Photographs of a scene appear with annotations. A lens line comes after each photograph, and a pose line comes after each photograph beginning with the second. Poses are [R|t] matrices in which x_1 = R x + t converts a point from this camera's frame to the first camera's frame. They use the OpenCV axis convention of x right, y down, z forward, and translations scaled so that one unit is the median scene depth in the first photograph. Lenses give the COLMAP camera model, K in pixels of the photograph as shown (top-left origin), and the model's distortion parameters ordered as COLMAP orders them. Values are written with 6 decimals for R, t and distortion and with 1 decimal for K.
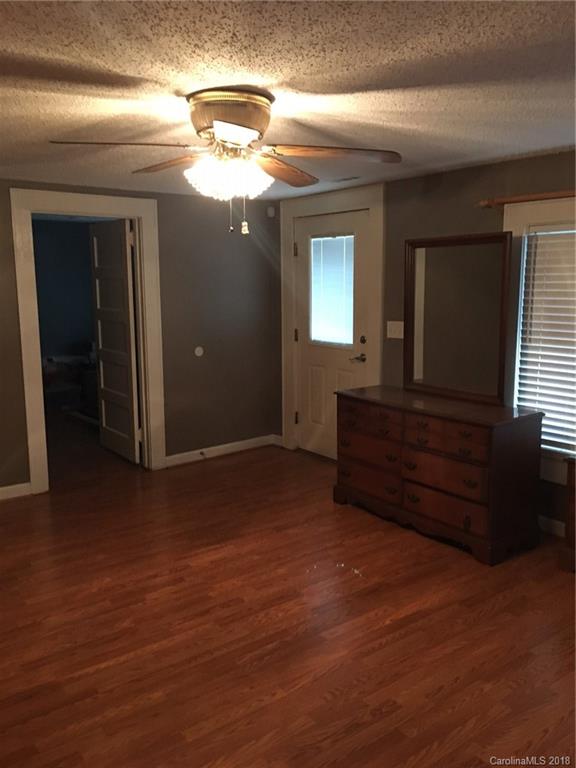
lens RADIAL K [[644.8, 0, 288.4], [0, 644.8, 383.2], [0, 0, 1]] dist [-0.021041, -0.026495]
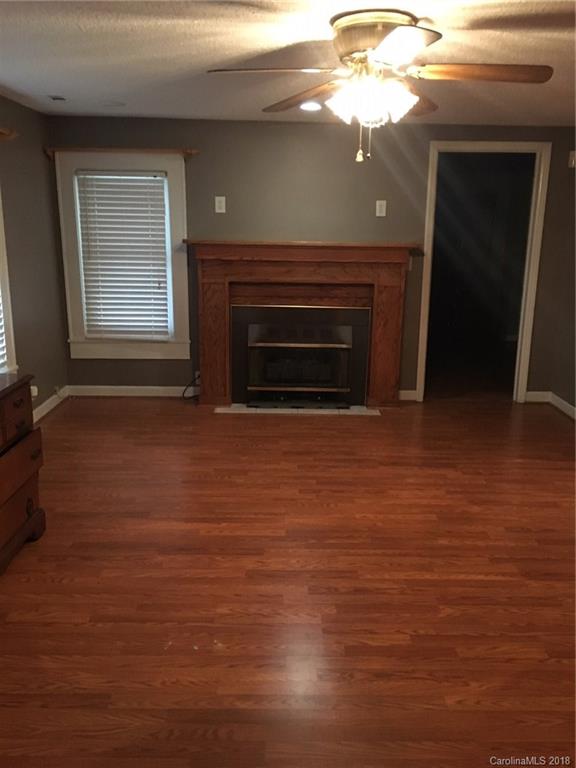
lens RADIAL K [[644.8, 0, 287.6], [0, 644.8, 384.1], [0, 0, 1]] dist [-0.021041, -0.026495]
pose [[-0.798676, -0.147665, 0.583363, -0.577781], [0.091803, 0.928178, 0.360634, -0.256974], [-0.594718, 0.341585, -0.727757, 1.766160]]
